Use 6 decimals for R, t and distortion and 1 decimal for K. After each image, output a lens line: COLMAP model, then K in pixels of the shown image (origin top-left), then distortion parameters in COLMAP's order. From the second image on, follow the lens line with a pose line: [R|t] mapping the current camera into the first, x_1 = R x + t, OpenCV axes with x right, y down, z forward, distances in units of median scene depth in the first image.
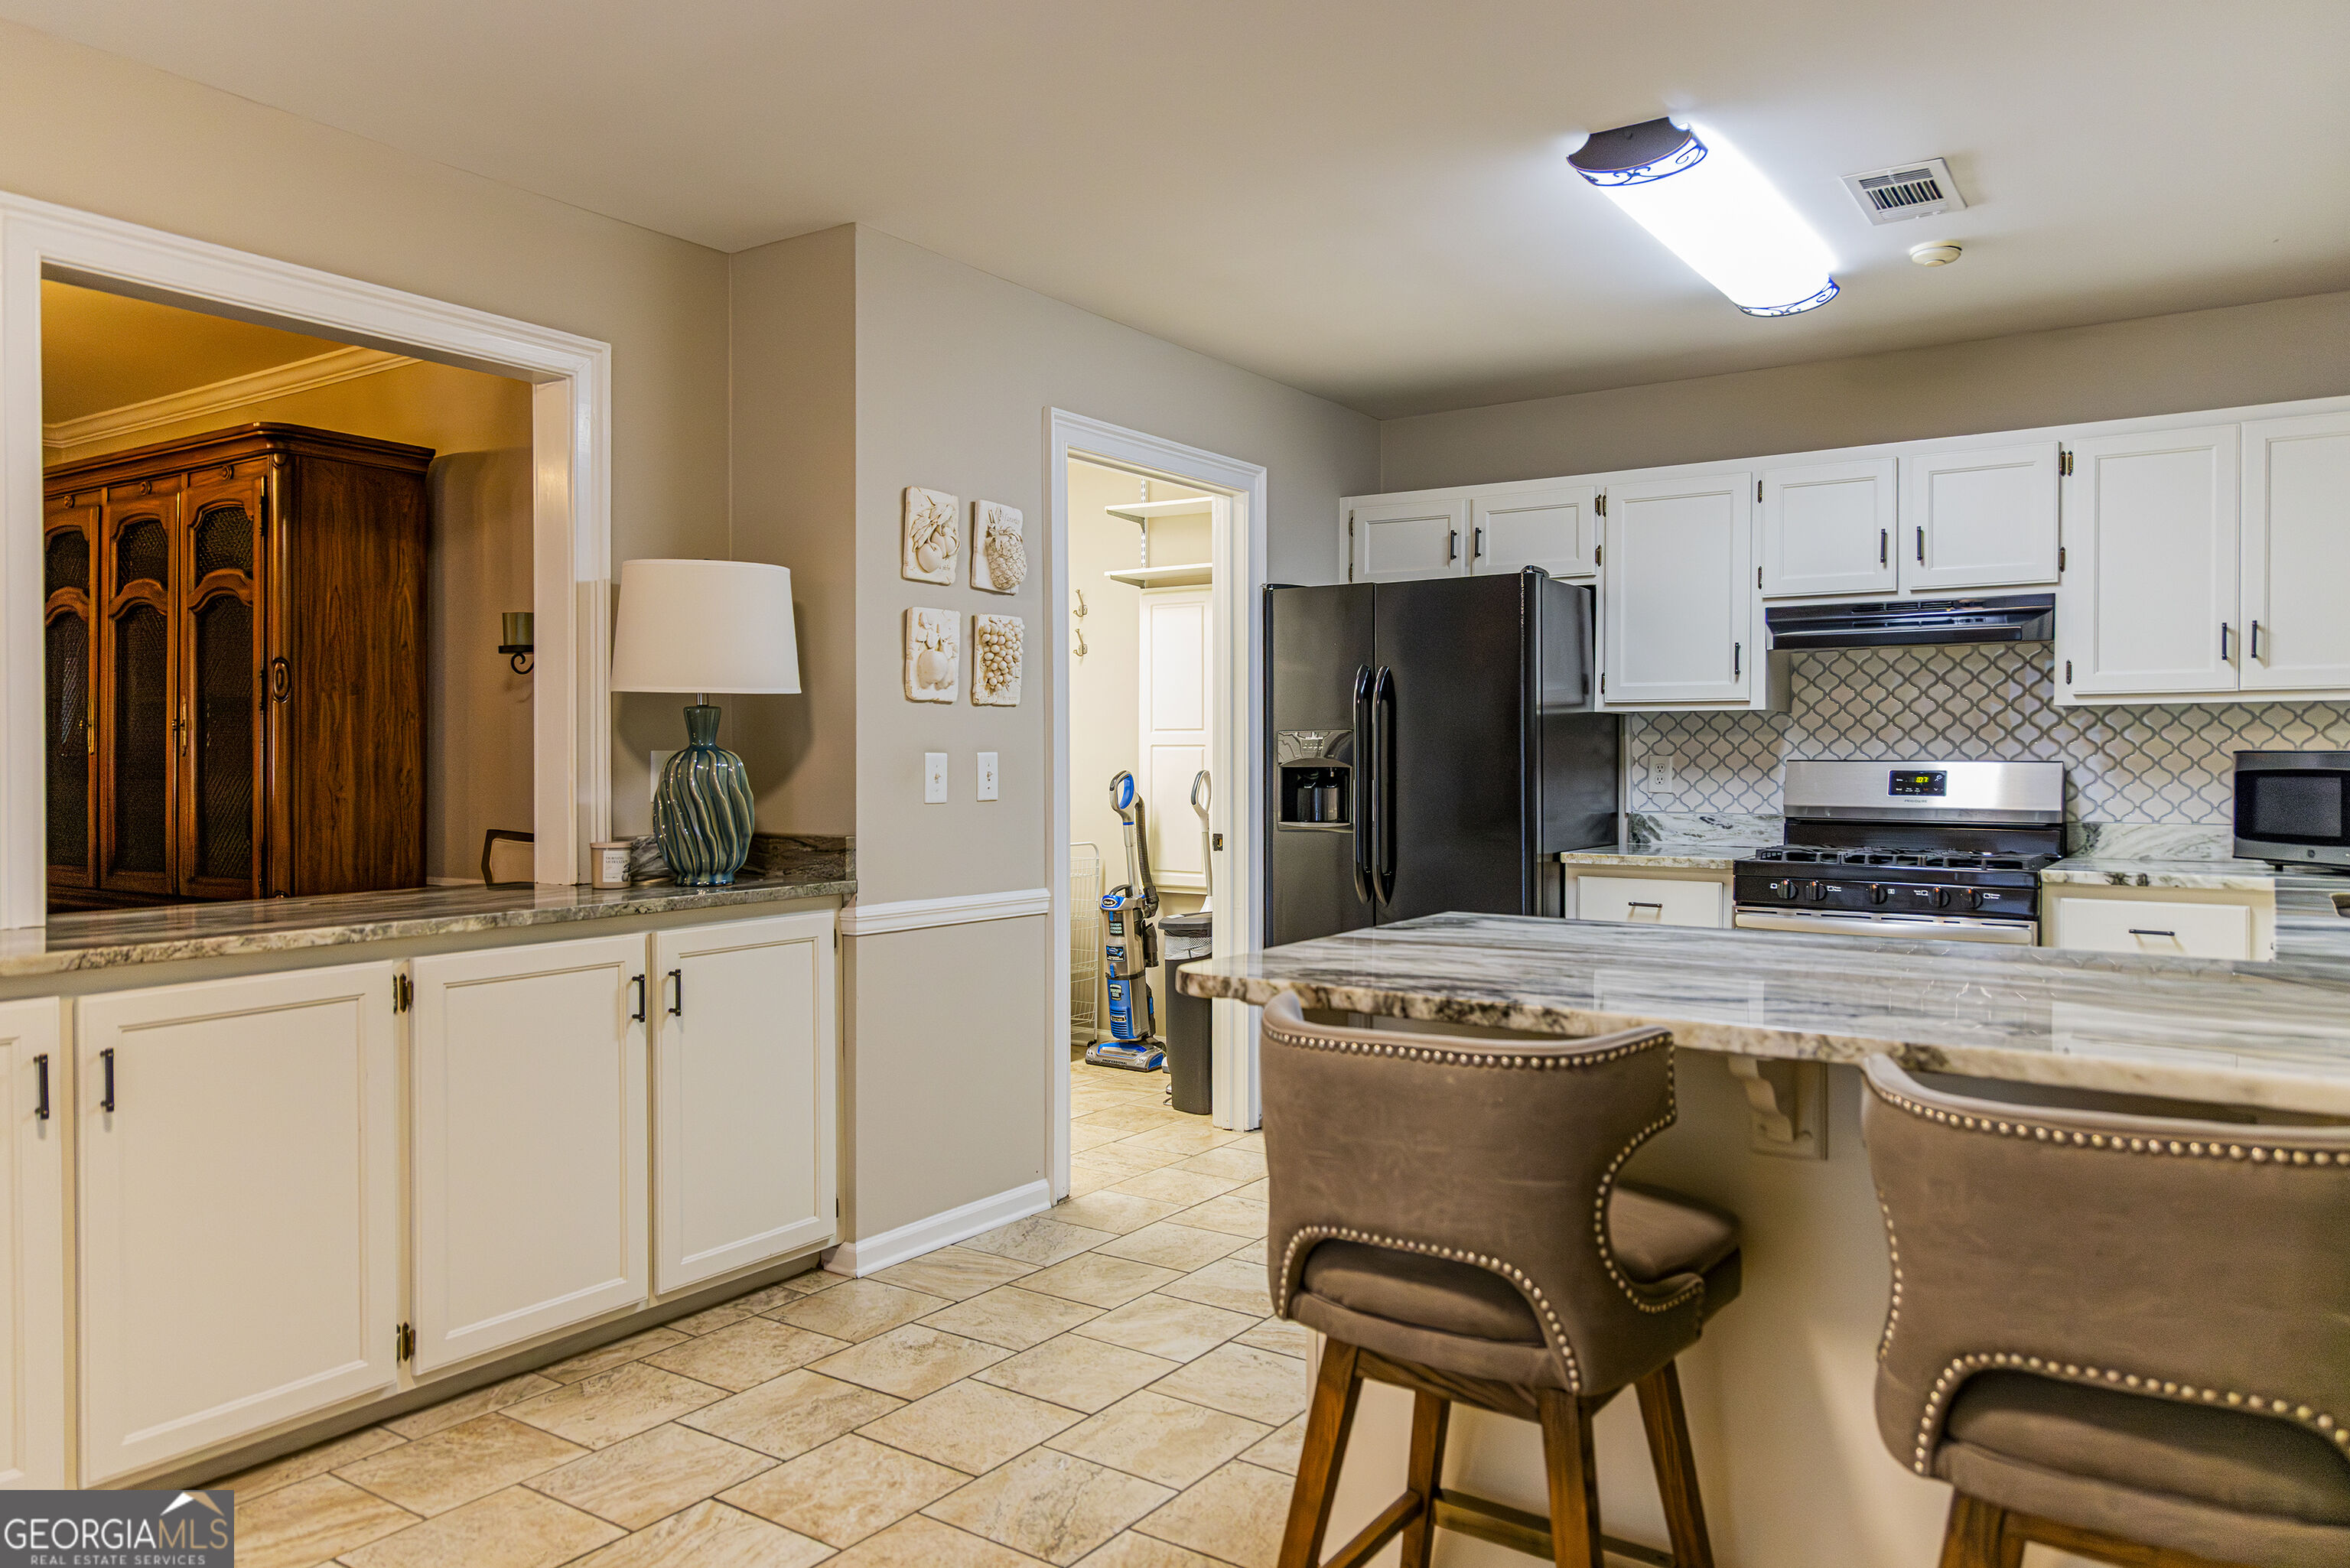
lens RADIAL K [[1612.7, 0, 1175.0], [0, 1612.7, 784.0], [0, 0, 1]] dist [0.006631, -0.000794]
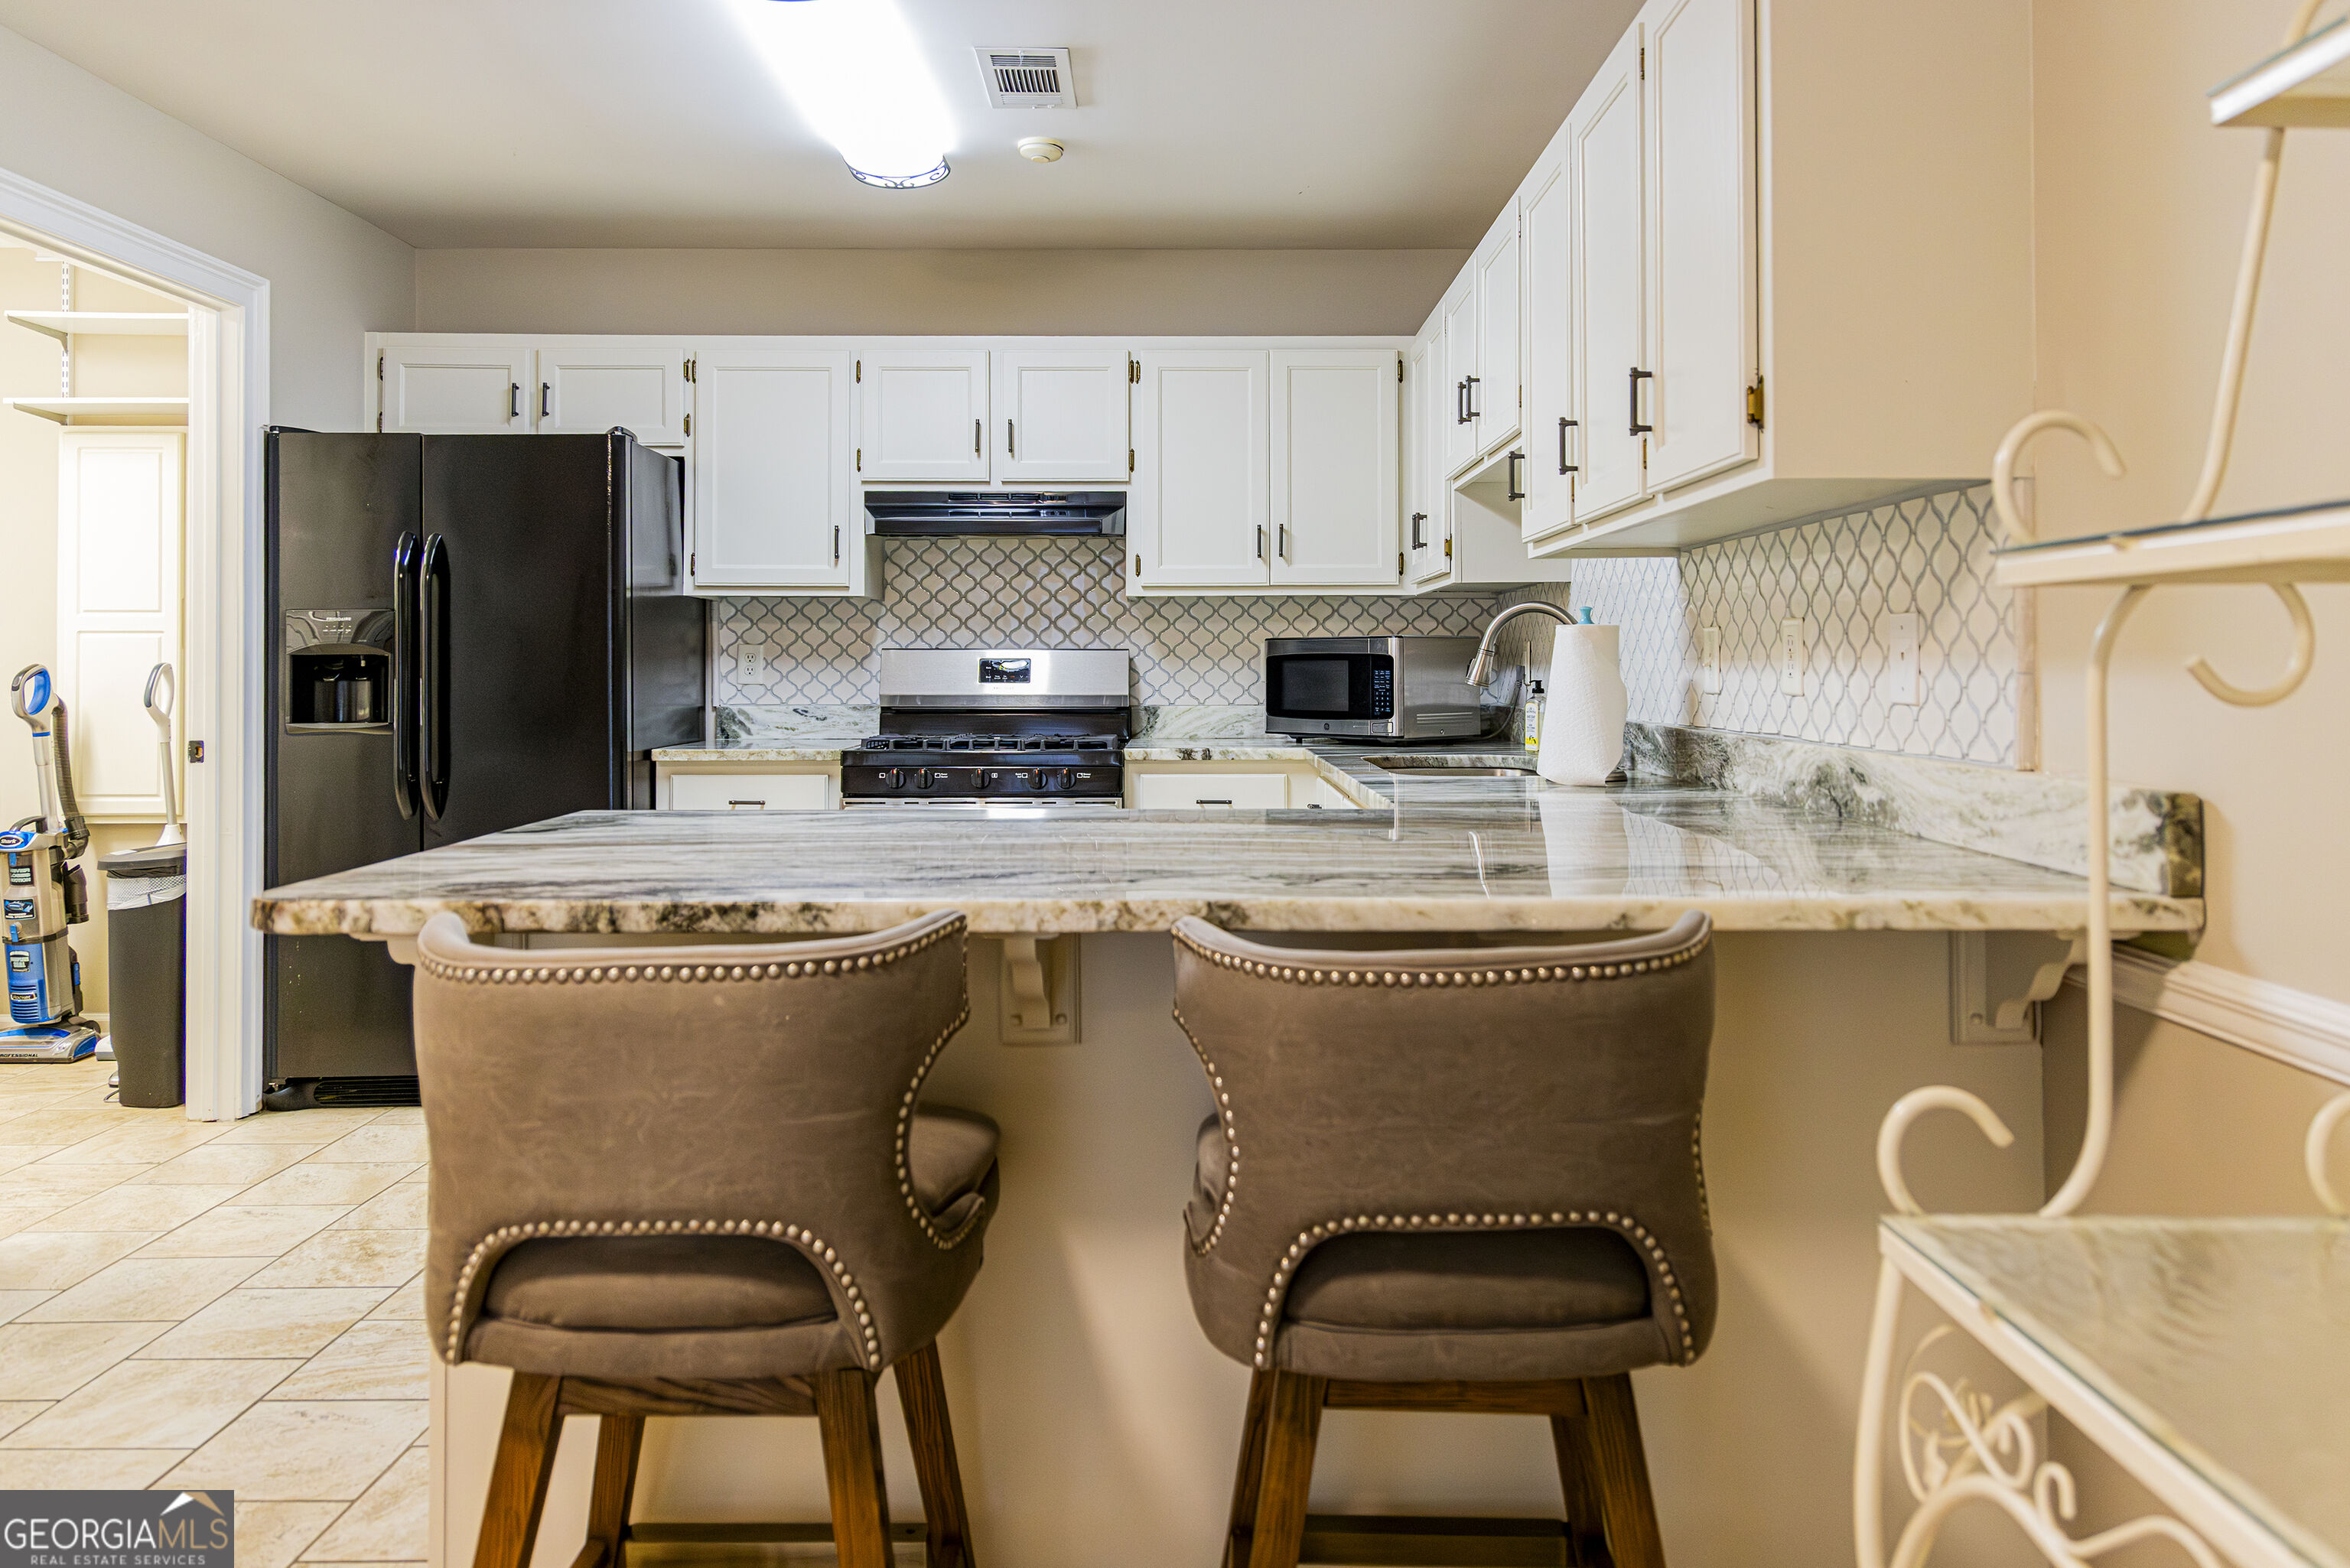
lens RADIAL K [[1635.6, 0, 1208.9], [0, 1635.6, 653.7], [0, 0, 1]] dist [0.011034, -0.002370]
pose [[0.818137, 0.002831, 0.575016, -0.036182], [0.011693, 0.999699, -0.021558, 0.014272], [-0.574904, 0.024362, 0.817858, 0.085907]]
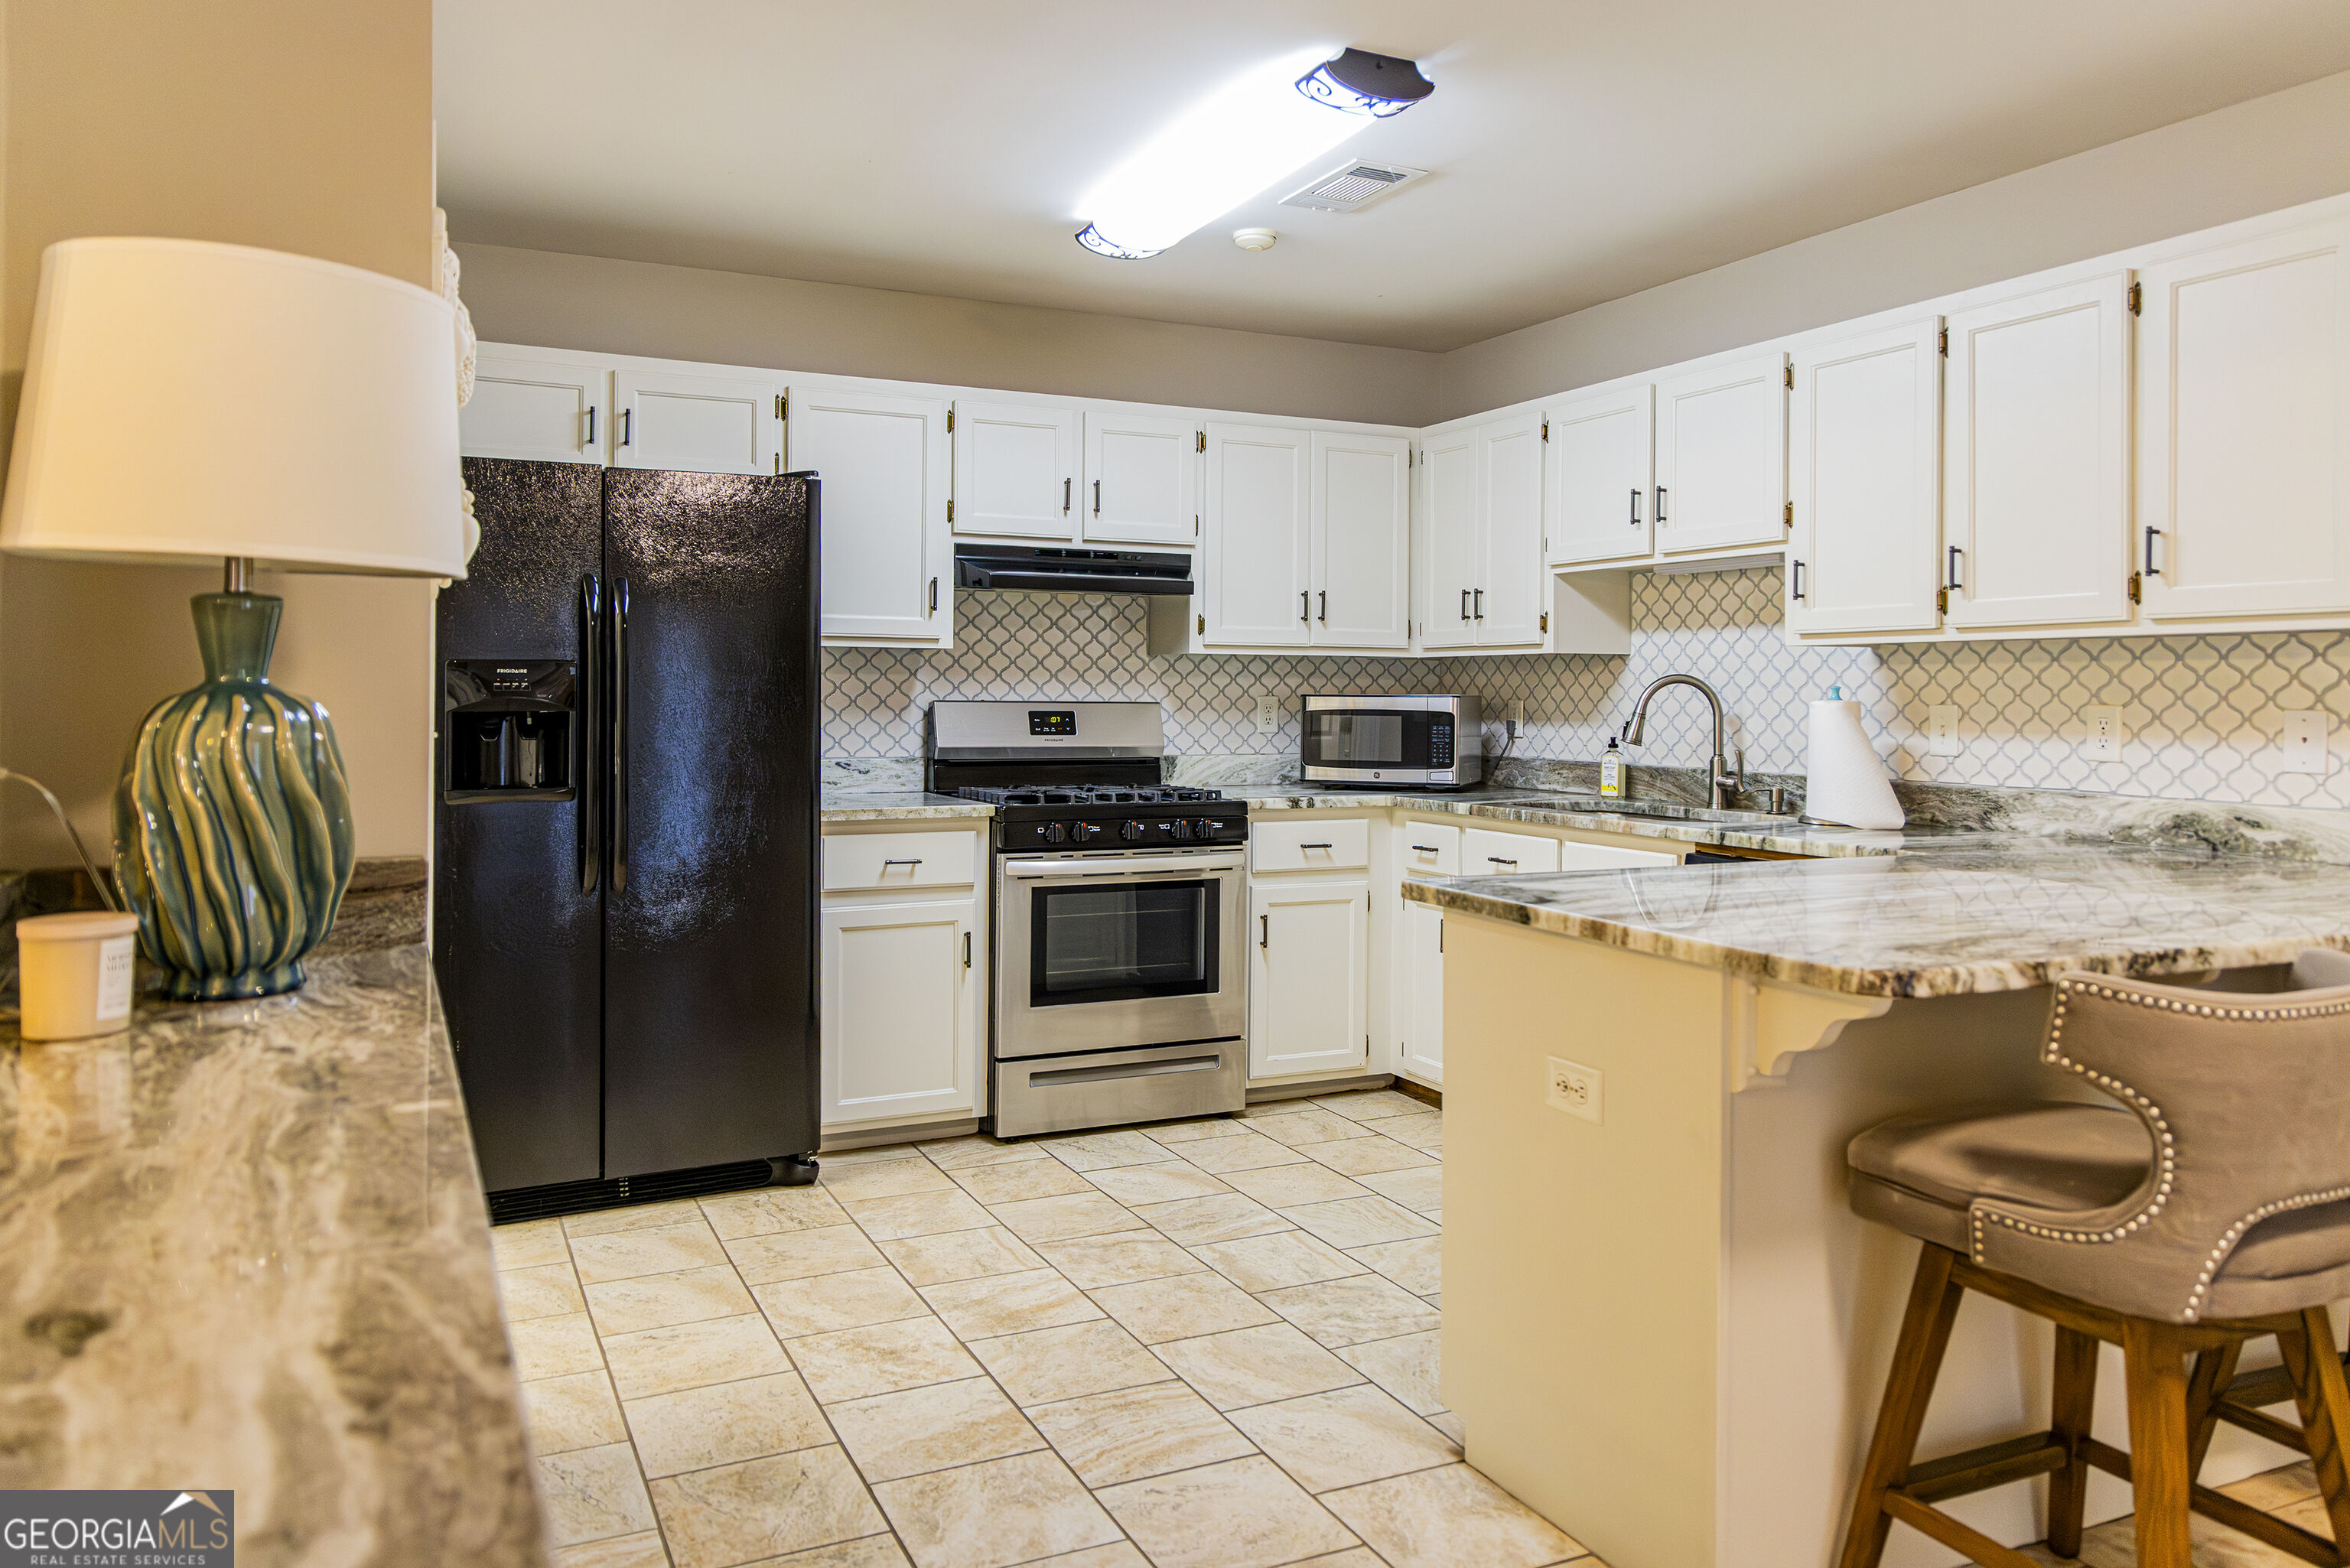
lens RADIAL K [[1627.8, 0, 1169.6], [0, 1627.8, 699.1], [0, 0, 1]] dist [0.026343, -0.000691]
pose [[0.503105, -0.000371, 0.864225, -0.470550], [0.007944, 0.999960, -0.004195, -0.012495], [-0.864189, 0.008976, 0.503088, 0.459128]]
